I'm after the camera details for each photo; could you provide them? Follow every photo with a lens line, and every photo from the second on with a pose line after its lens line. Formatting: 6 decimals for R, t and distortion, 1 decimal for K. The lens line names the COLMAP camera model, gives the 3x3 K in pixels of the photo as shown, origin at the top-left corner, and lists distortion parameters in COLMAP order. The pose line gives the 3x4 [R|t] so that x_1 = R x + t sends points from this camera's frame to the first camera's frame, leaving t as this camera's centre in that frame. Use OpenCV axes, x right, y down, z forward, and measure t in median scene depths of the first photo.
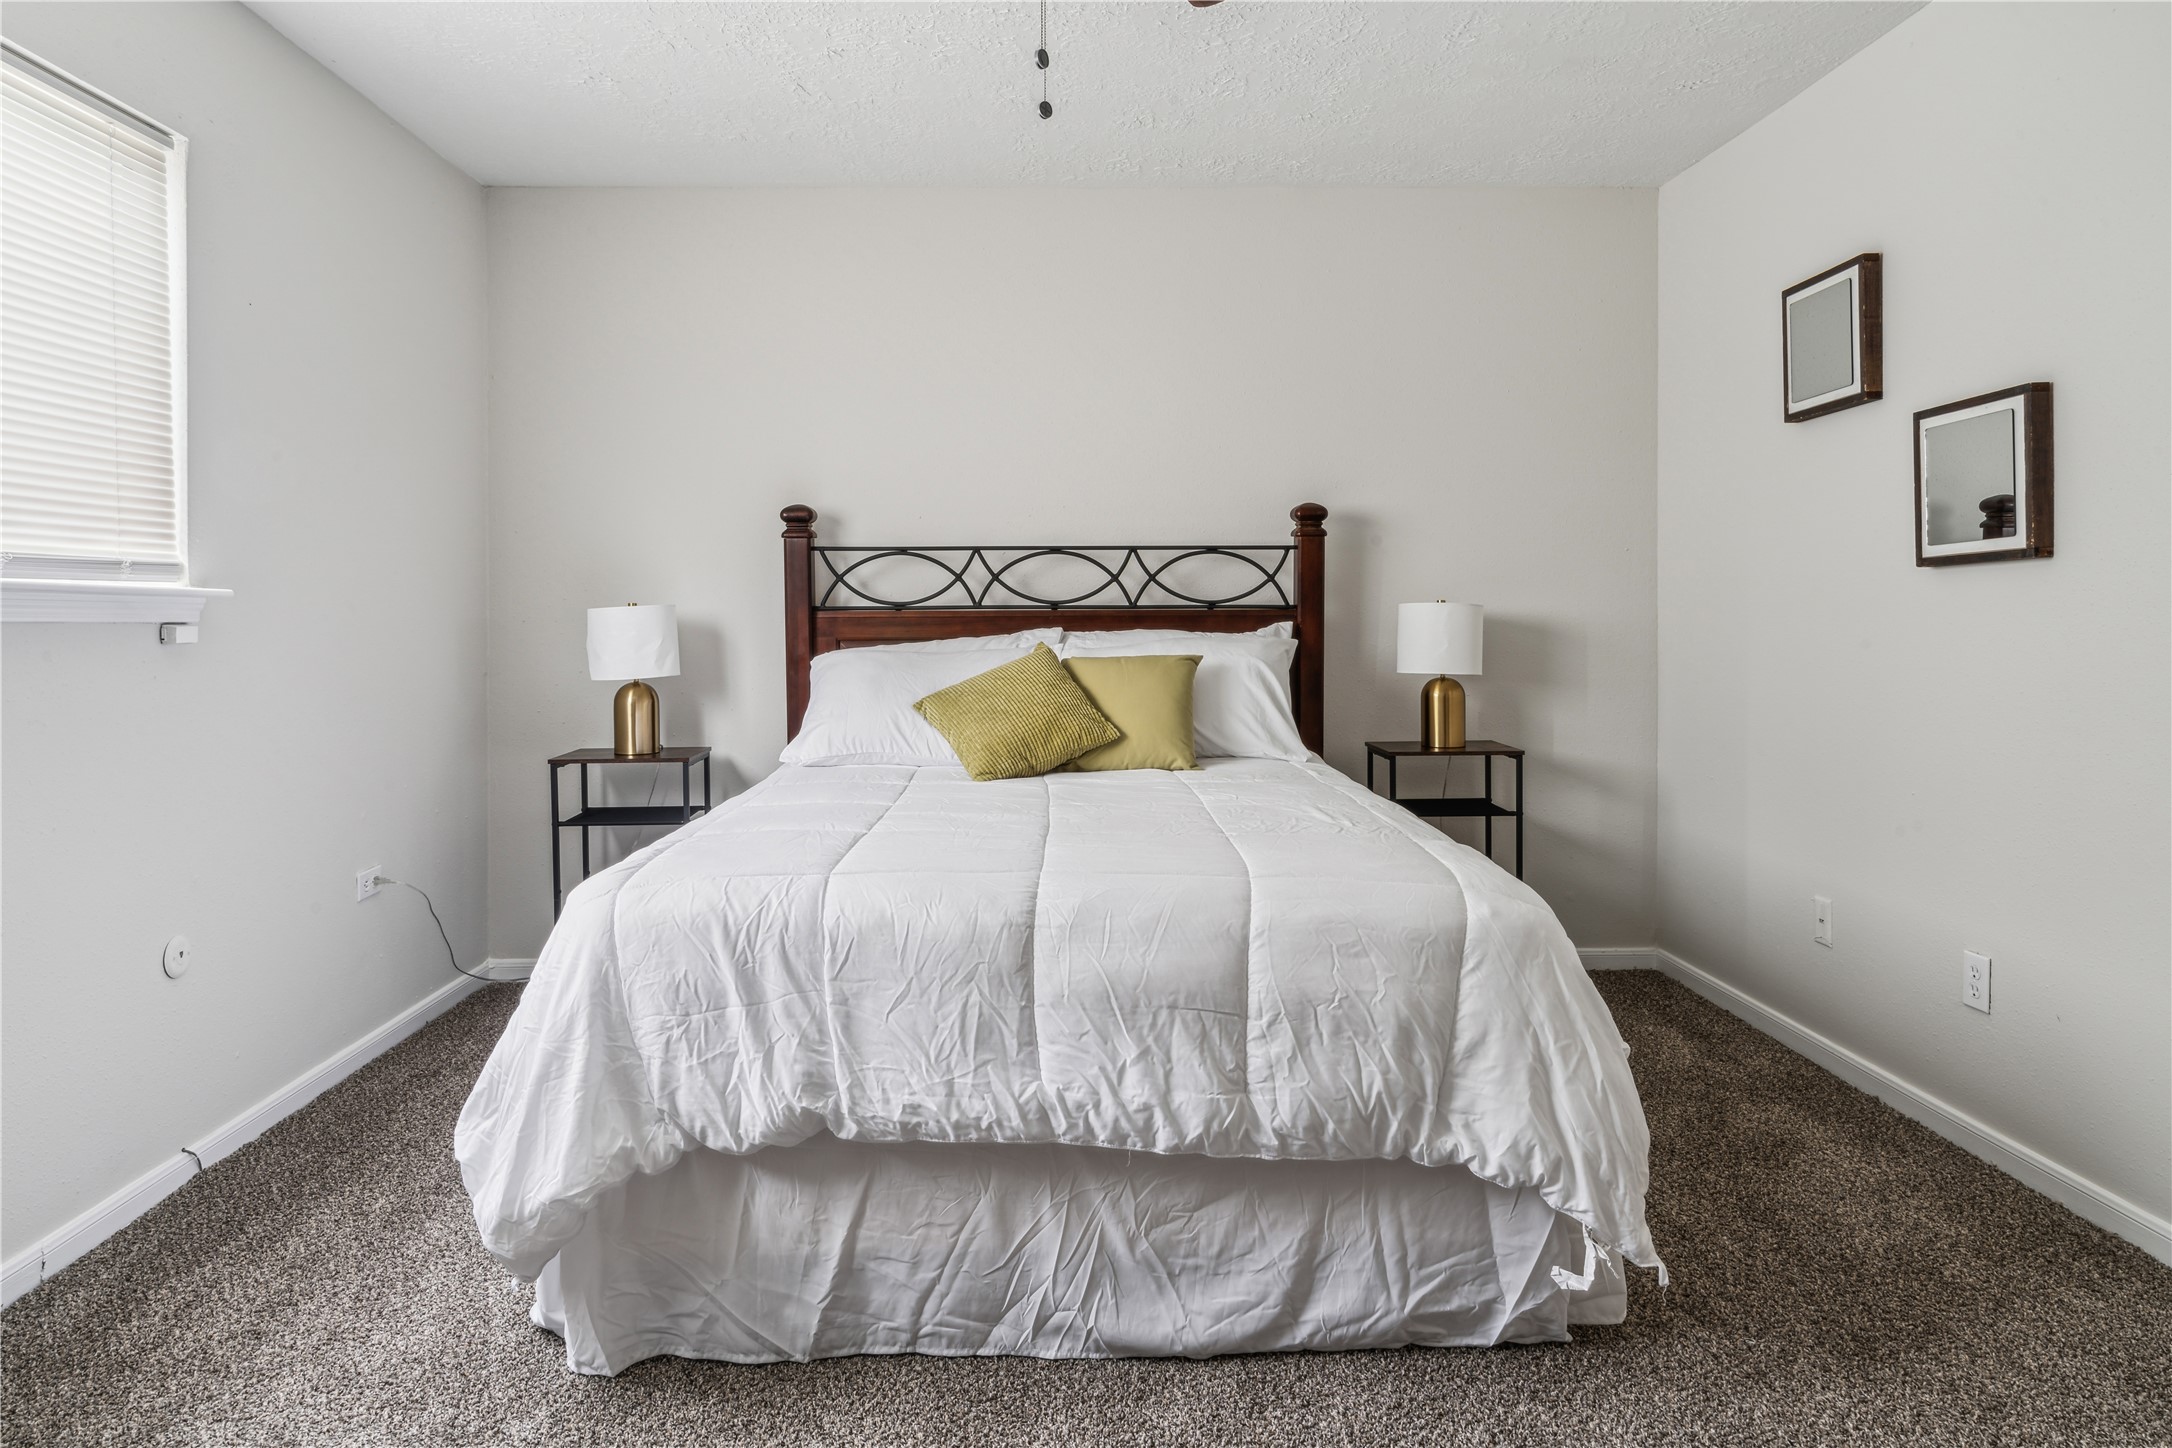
lens RADIAL K [[1339.3, 0, 1080.8], [0, 1339.3, 624.0], [0, 0, 1]] dist [0.011635, 0.001882]
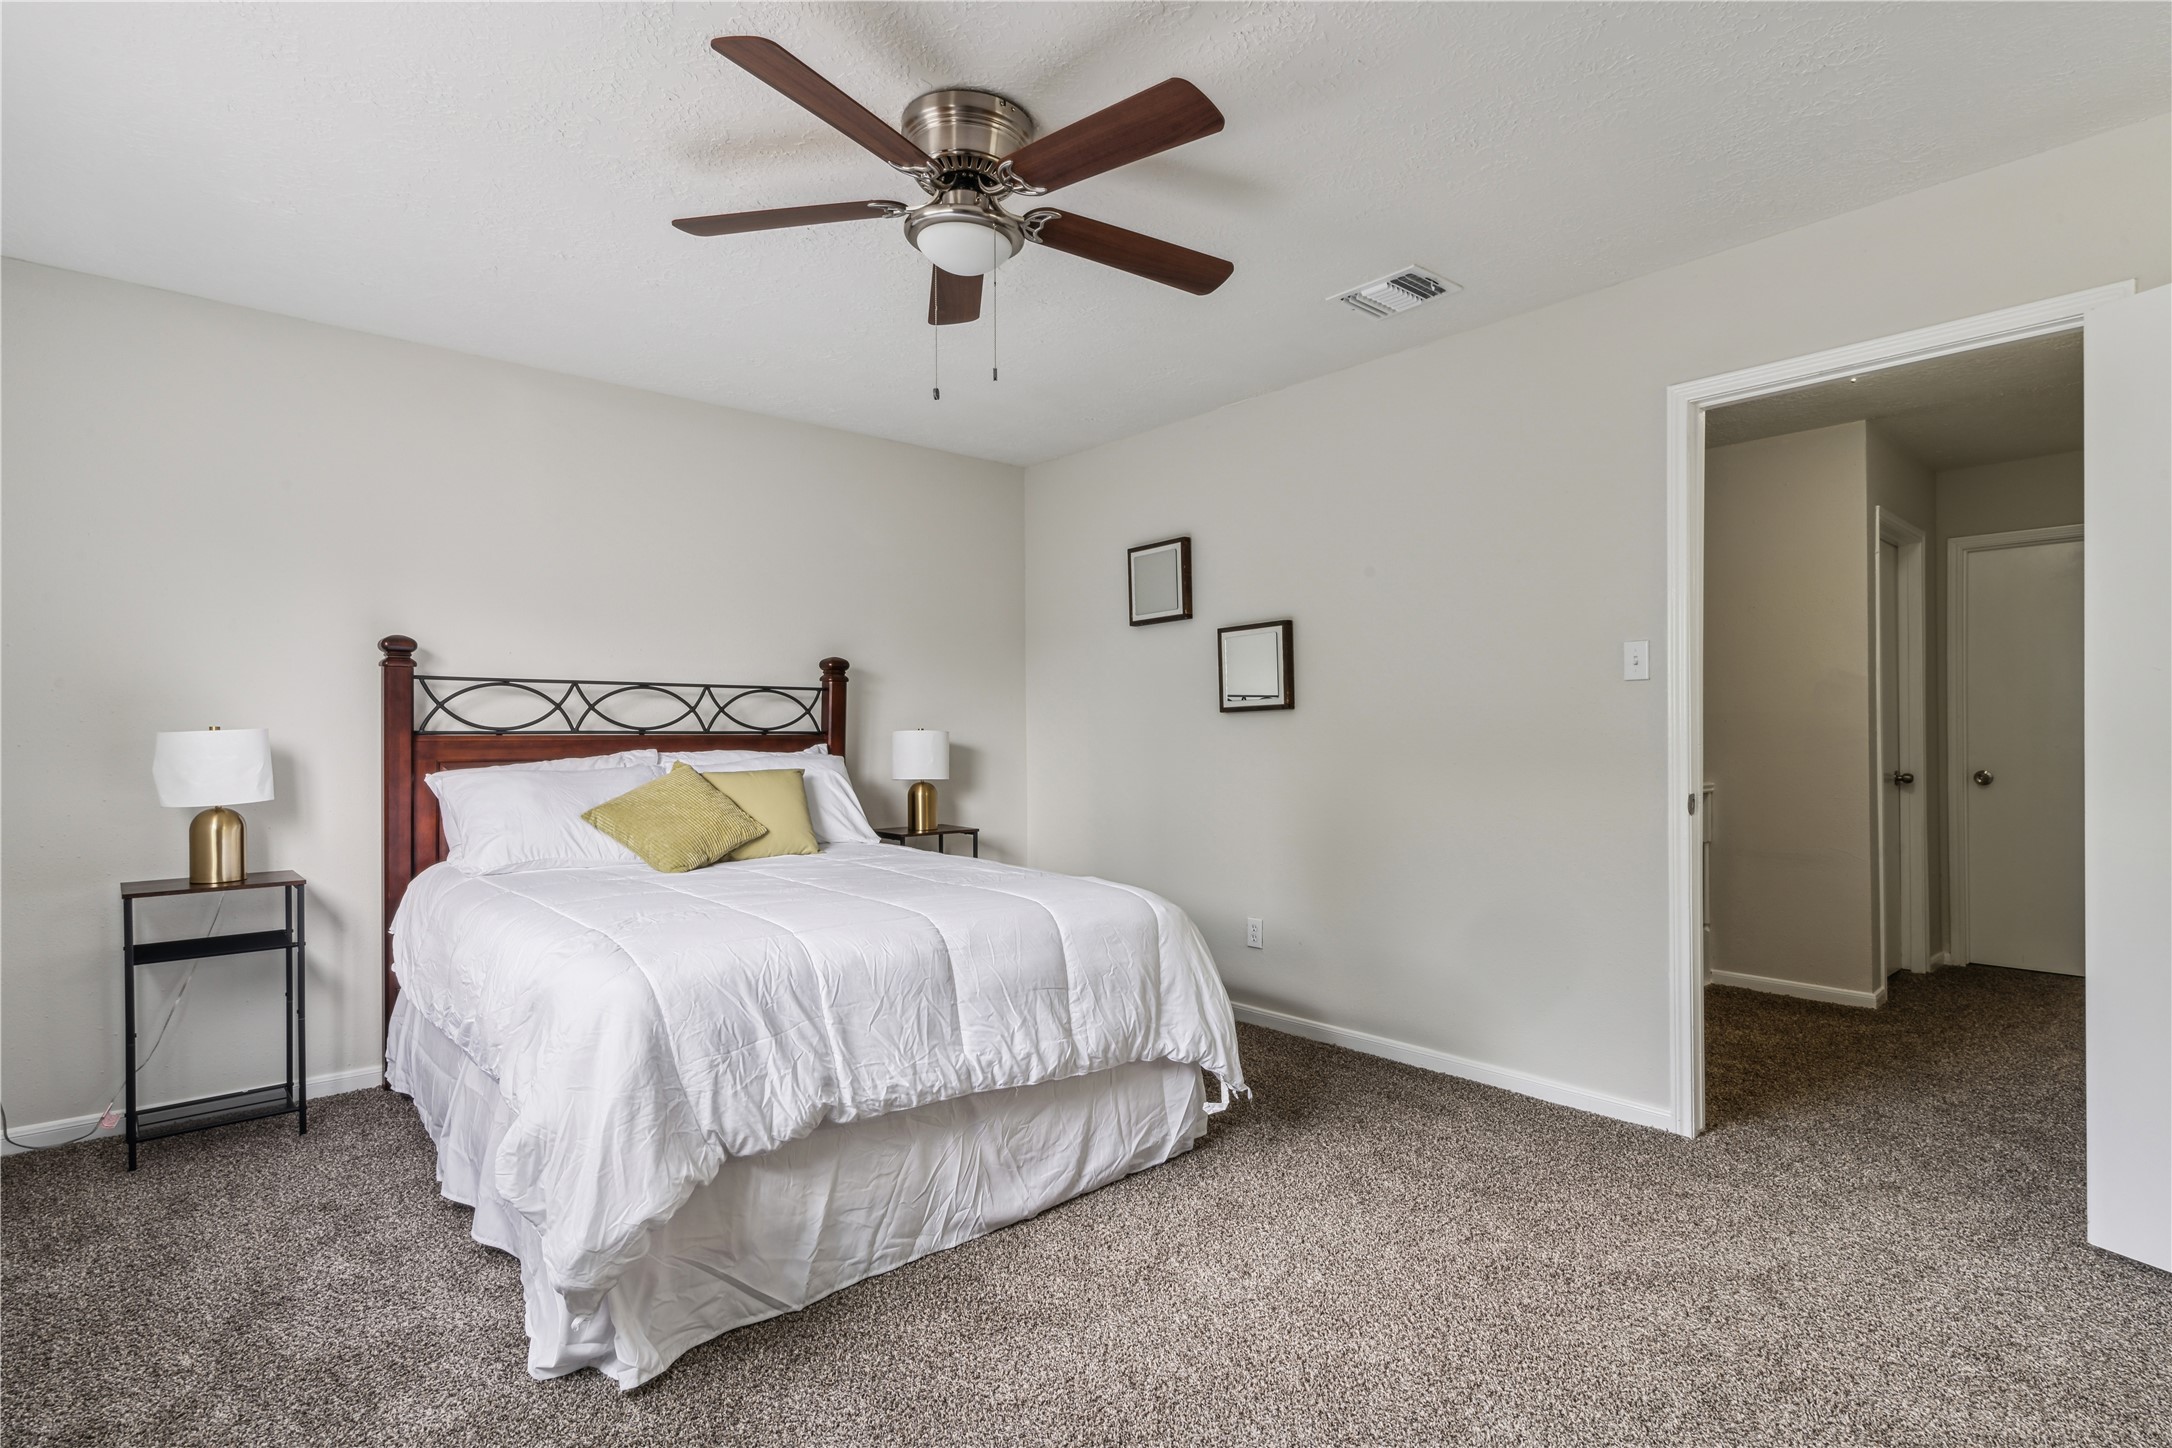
lens RADIAL K [[1069.0, 0, 1079.1], [0, 1069.0, 713.8], [0, 0, 1]] dist [0.003504, 0.002160]
pose [[0.767476, 0.015037, 0.640901, -0.556092], [0.005590, 0.999530, -0.030146, 0.003034], [-0.641053, 0.026719, 0.767031, 0.004037]]
